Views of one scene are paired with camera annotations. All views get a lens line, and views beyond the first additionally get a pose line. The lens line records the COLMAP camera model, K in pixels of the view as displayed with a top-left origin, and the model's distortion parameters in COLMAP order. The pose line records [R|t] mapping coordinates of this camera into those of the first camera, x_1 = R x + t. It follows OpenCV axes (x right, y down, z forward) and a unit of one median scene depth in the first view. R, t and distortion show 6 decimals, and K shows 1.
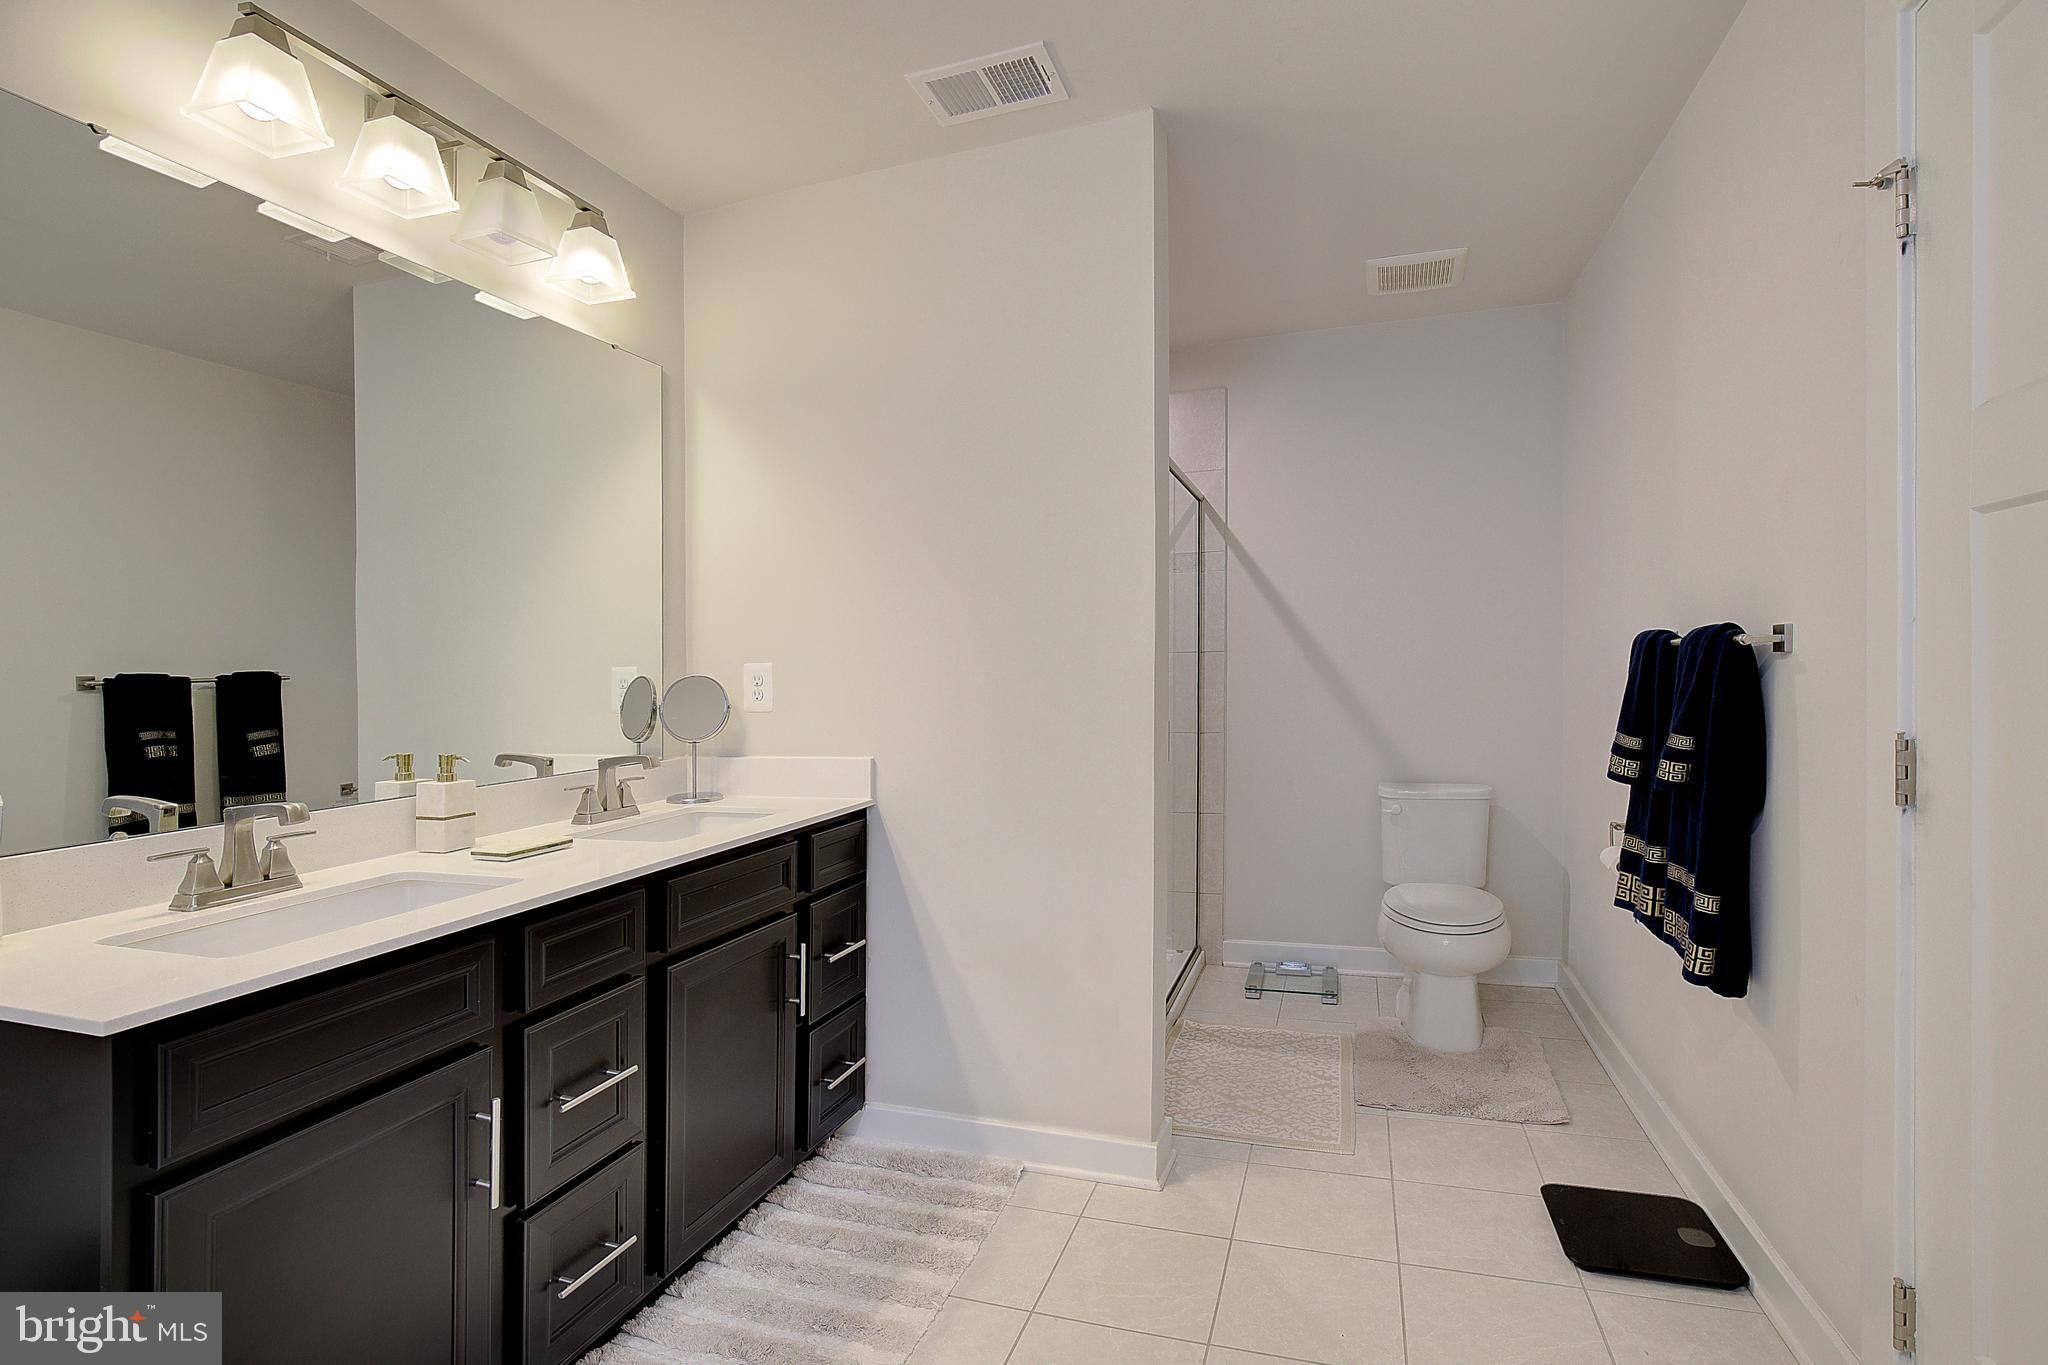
lens RADIAL K [[945.7, 0, 1047.2], [0, 945.7, 696.2], [0, 0, 1]] dist [-0.014421, -0.000070]
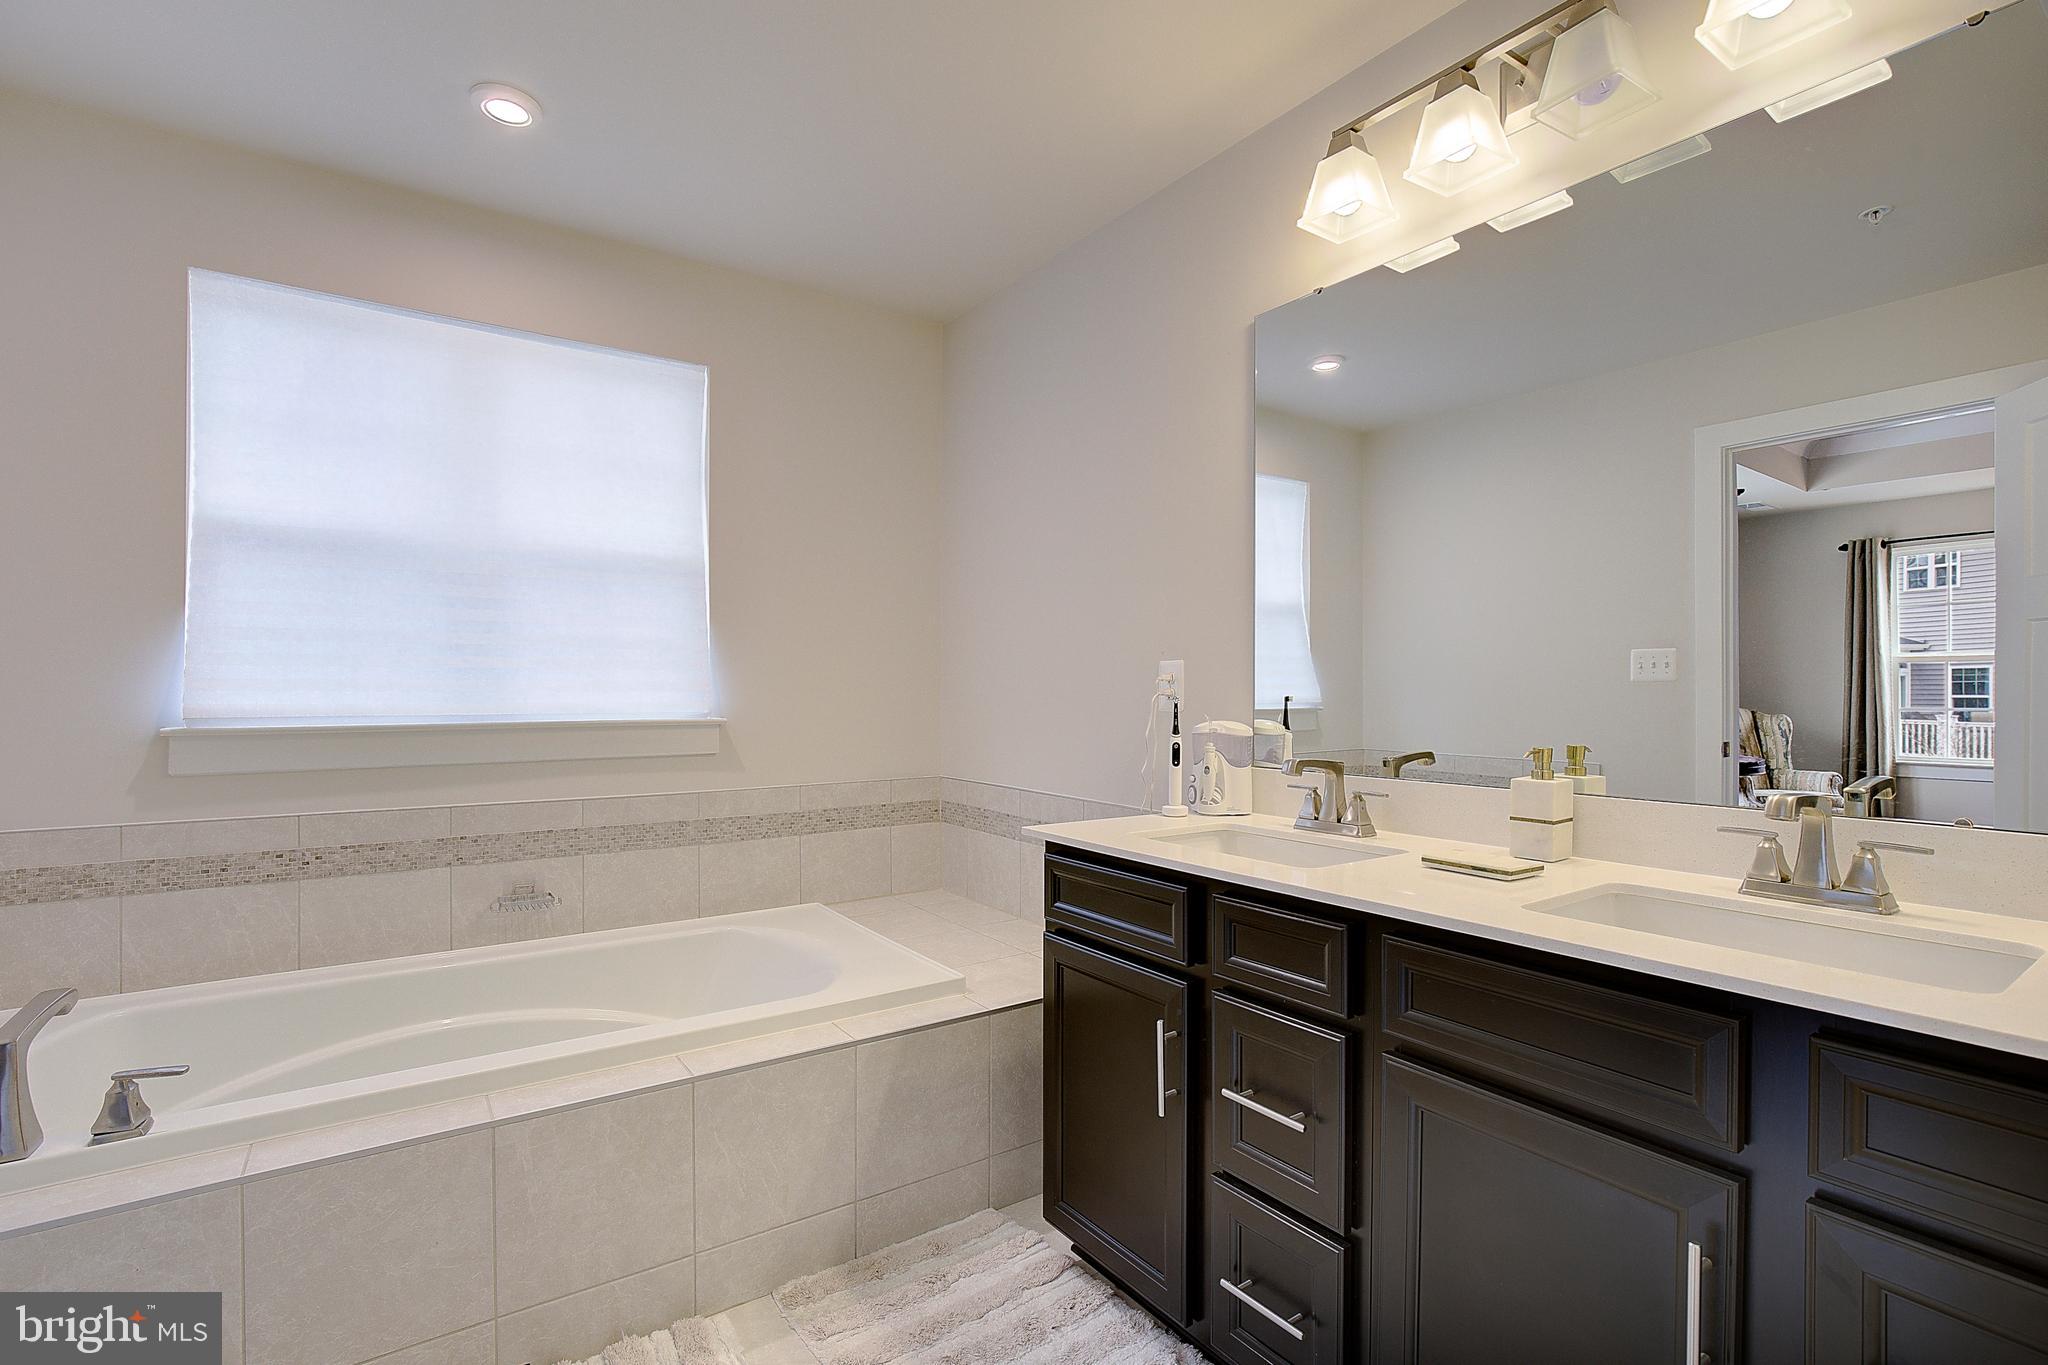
lens RADIAL K [[945.7, 0, 1047.2], [0, 945.7, 696.2], [0, 0, 1]] dist [-0.014421, -0.000070]
pose [[-0.597251, 0.024119, -0.801691, 0.353816], [0.018758, 0.999694, 0.016101, -0.010325], [0.801835, -0.005422, -0.597521, 1.260957]]
